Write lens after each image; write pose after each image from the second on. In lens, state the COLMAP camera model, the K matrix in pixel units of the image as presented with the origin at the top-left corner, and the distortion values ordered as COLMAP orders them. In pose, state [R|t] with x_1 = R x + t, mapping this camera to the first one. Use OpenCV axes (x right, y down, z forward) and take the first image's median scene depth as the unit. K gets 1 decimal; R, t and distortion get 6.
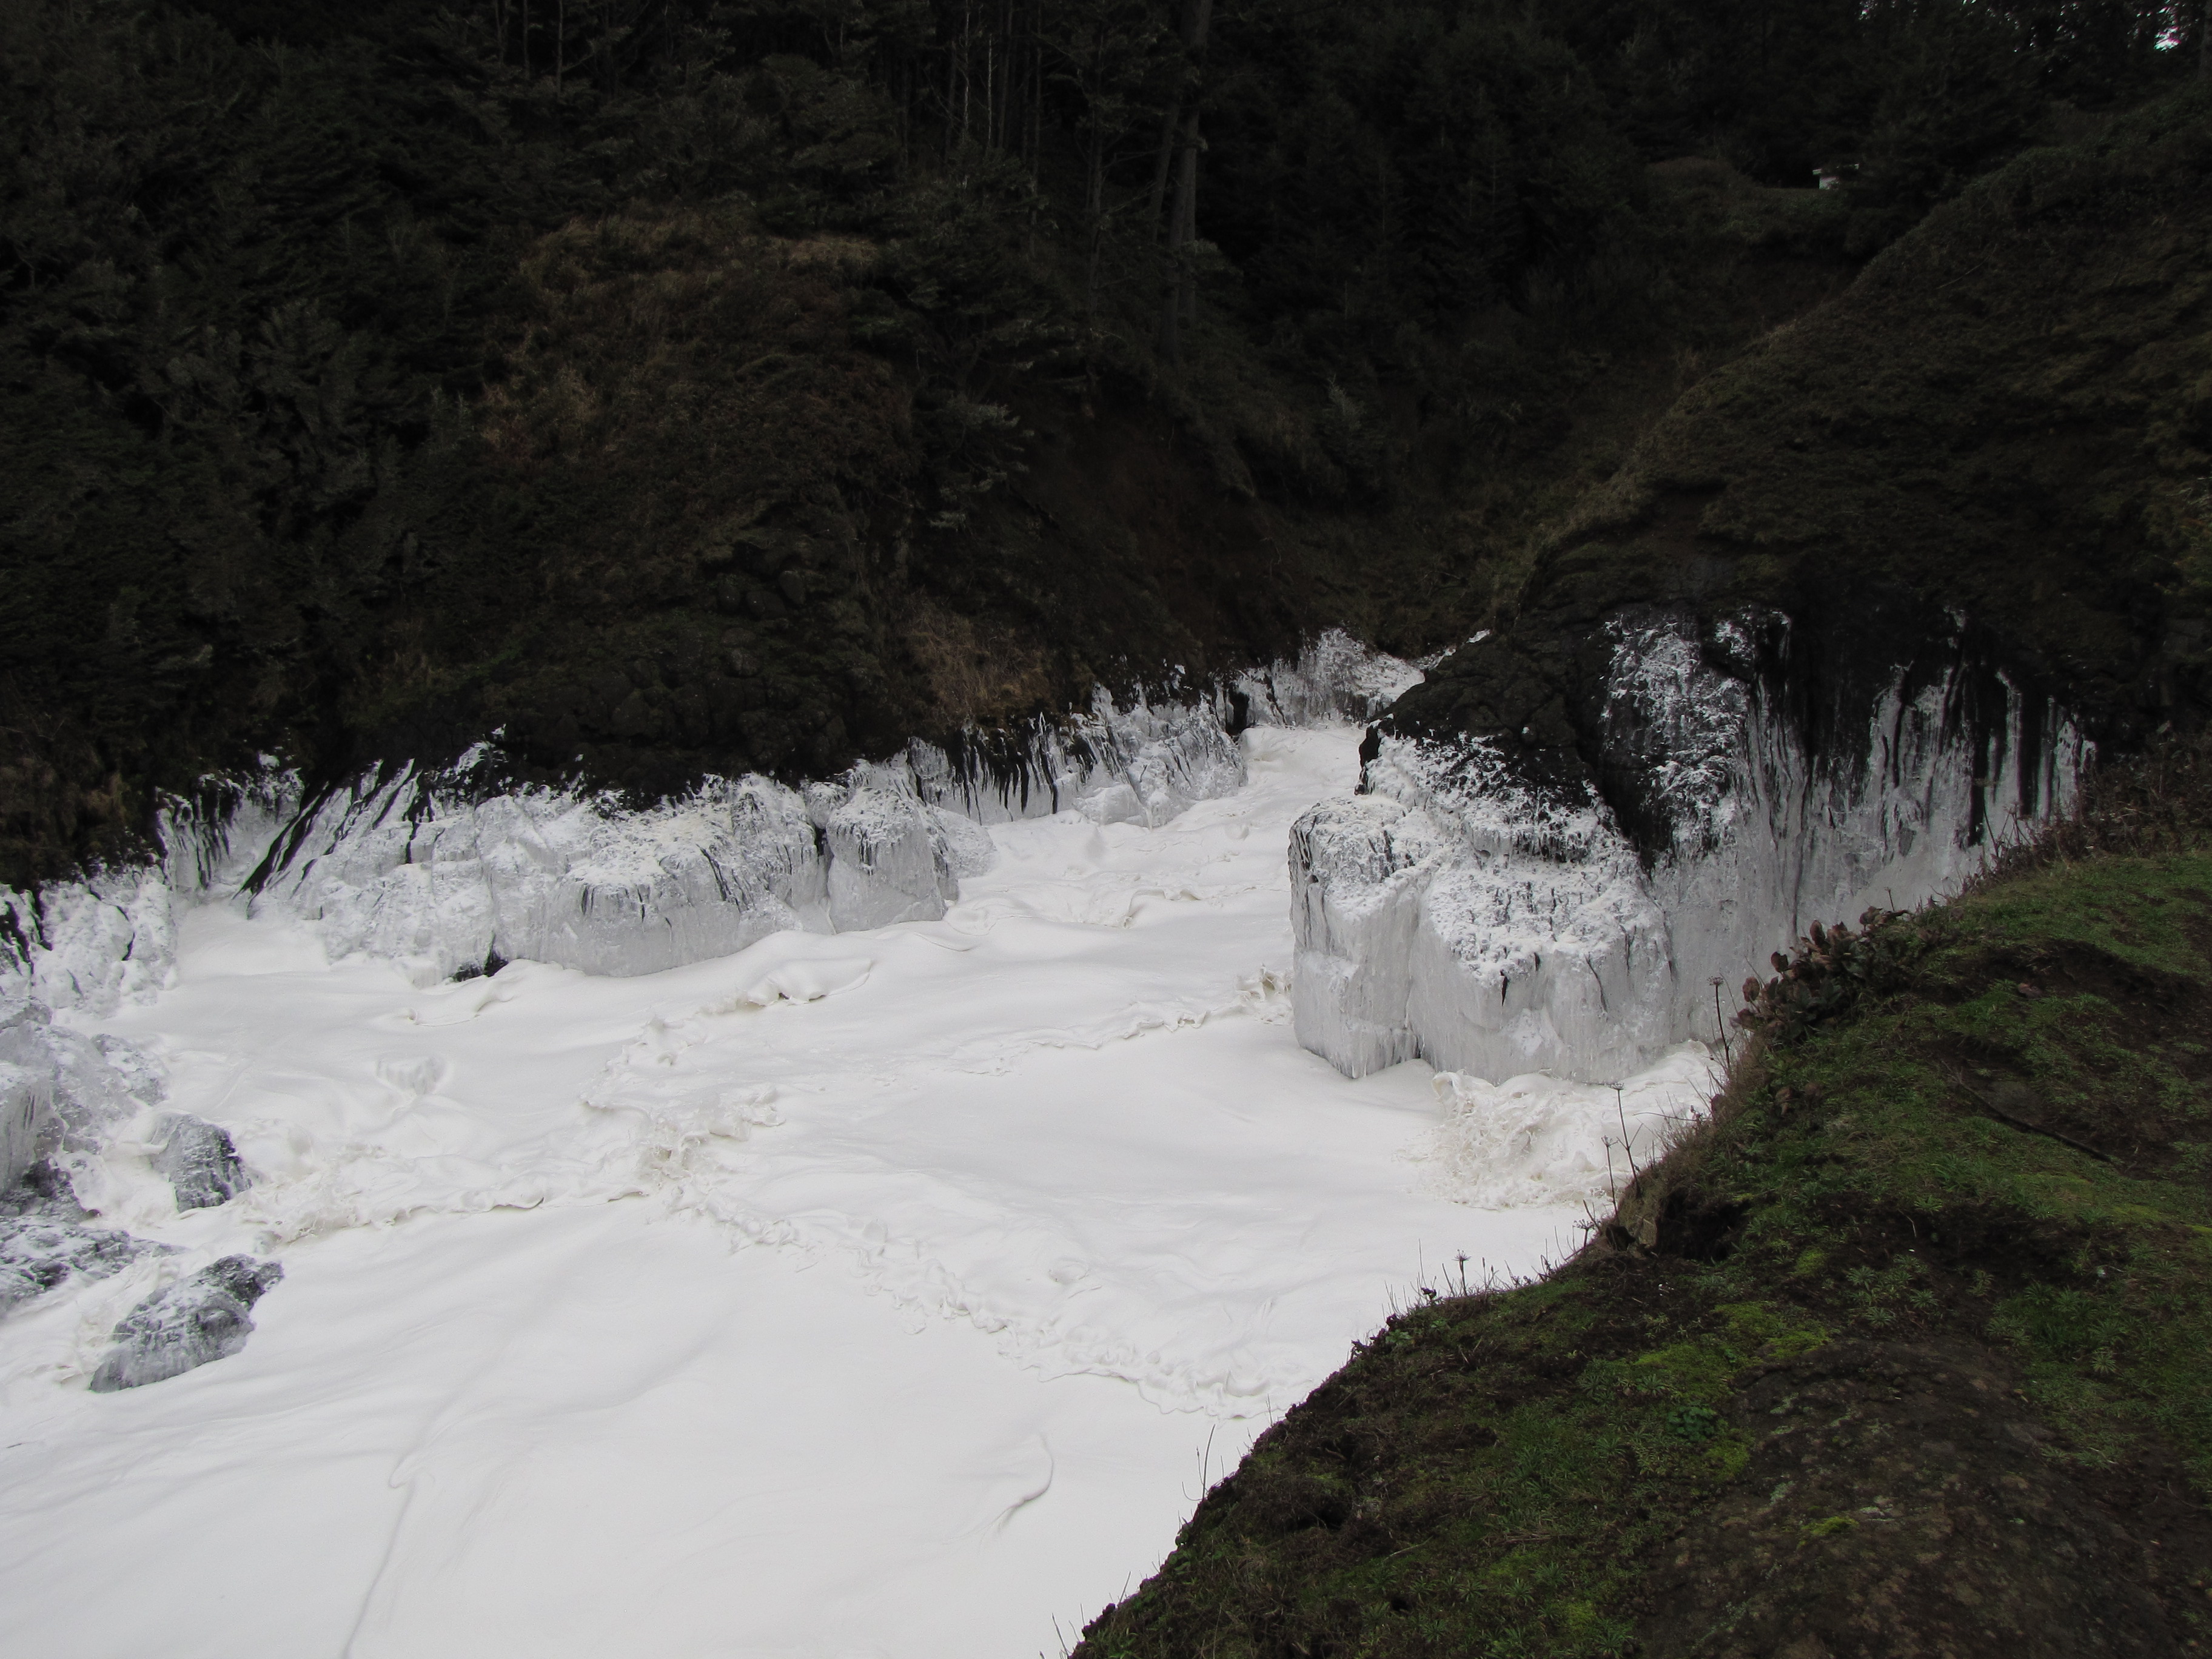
lens RADIAL K [[1918.6, 0, 1112.3], [0, 1918.6, 776.2], [0, 0, 1]] dist [-0.190313, 0.161478]
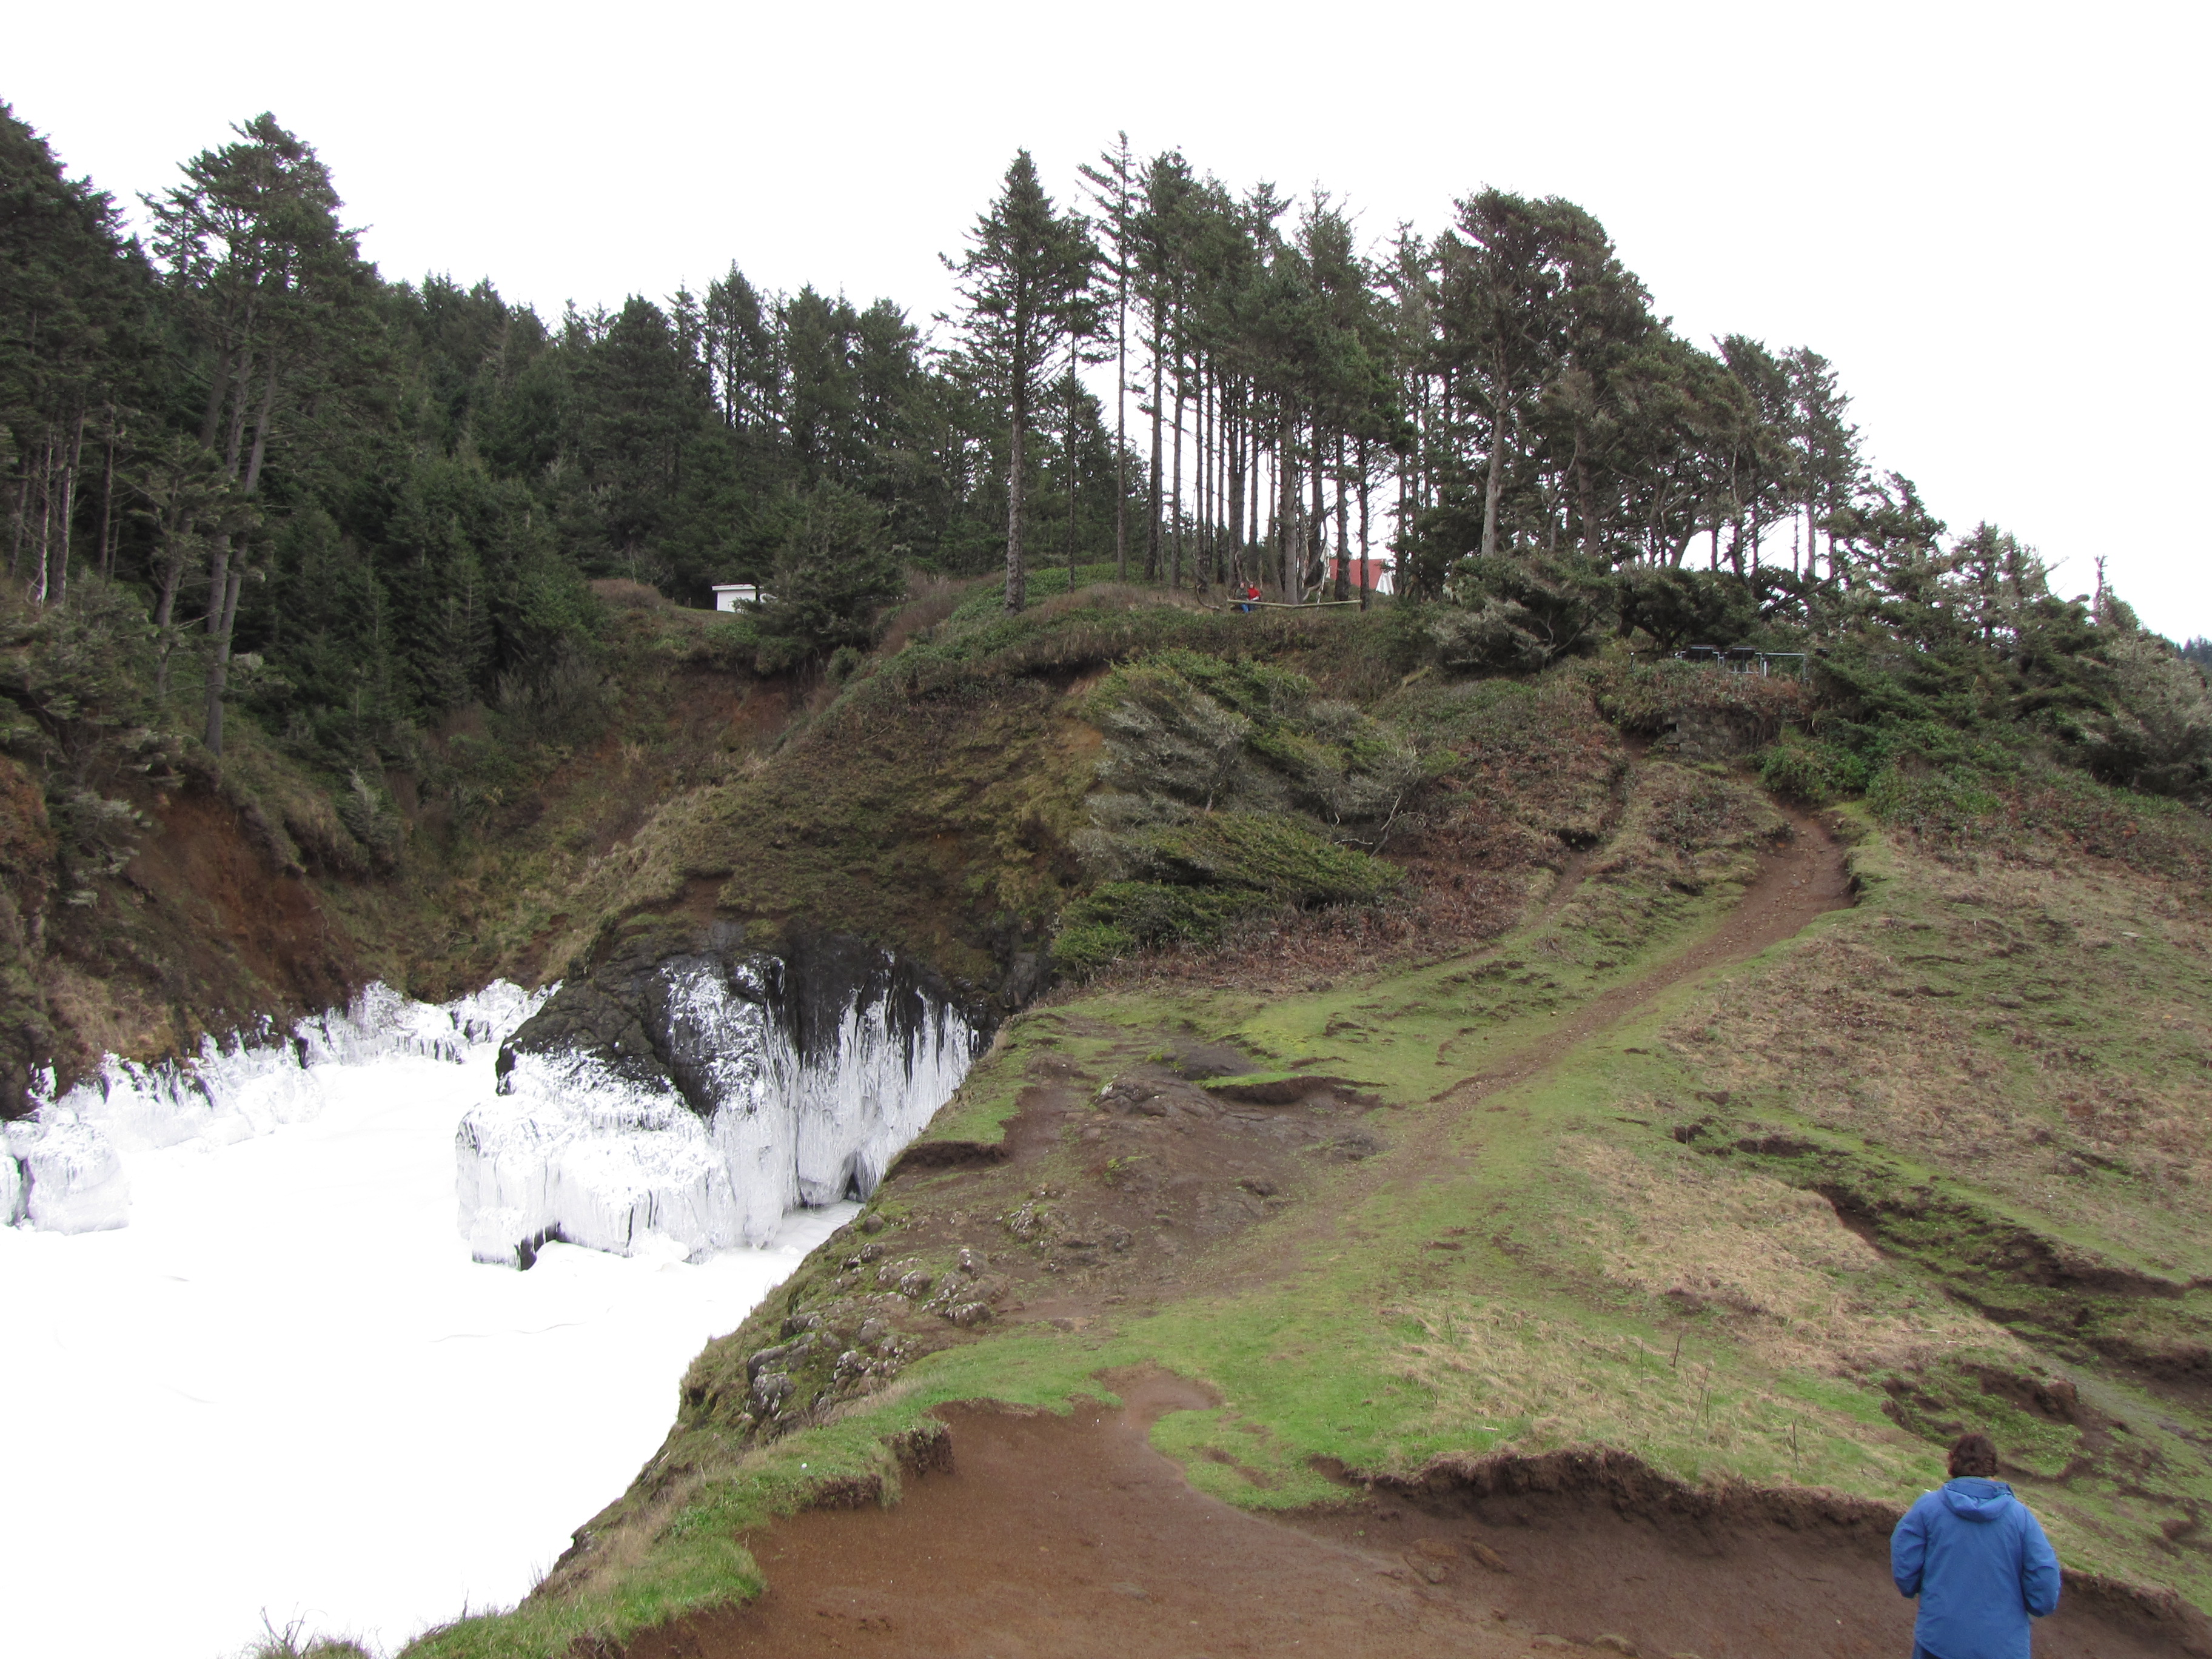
lens RADIAL K [[1918.6, 0, 1112.3], [0, 1918.6, 776.2], [0, 0, 1]] dist [-0.190313, 0.161478]
pose [[0.832236, 0.019553, 0.554077, -0.259827], [0.080690, 0.984465, -0.155939, 0.028334], [-0.548518, 0.174487, 0.817730, -0.408530]]
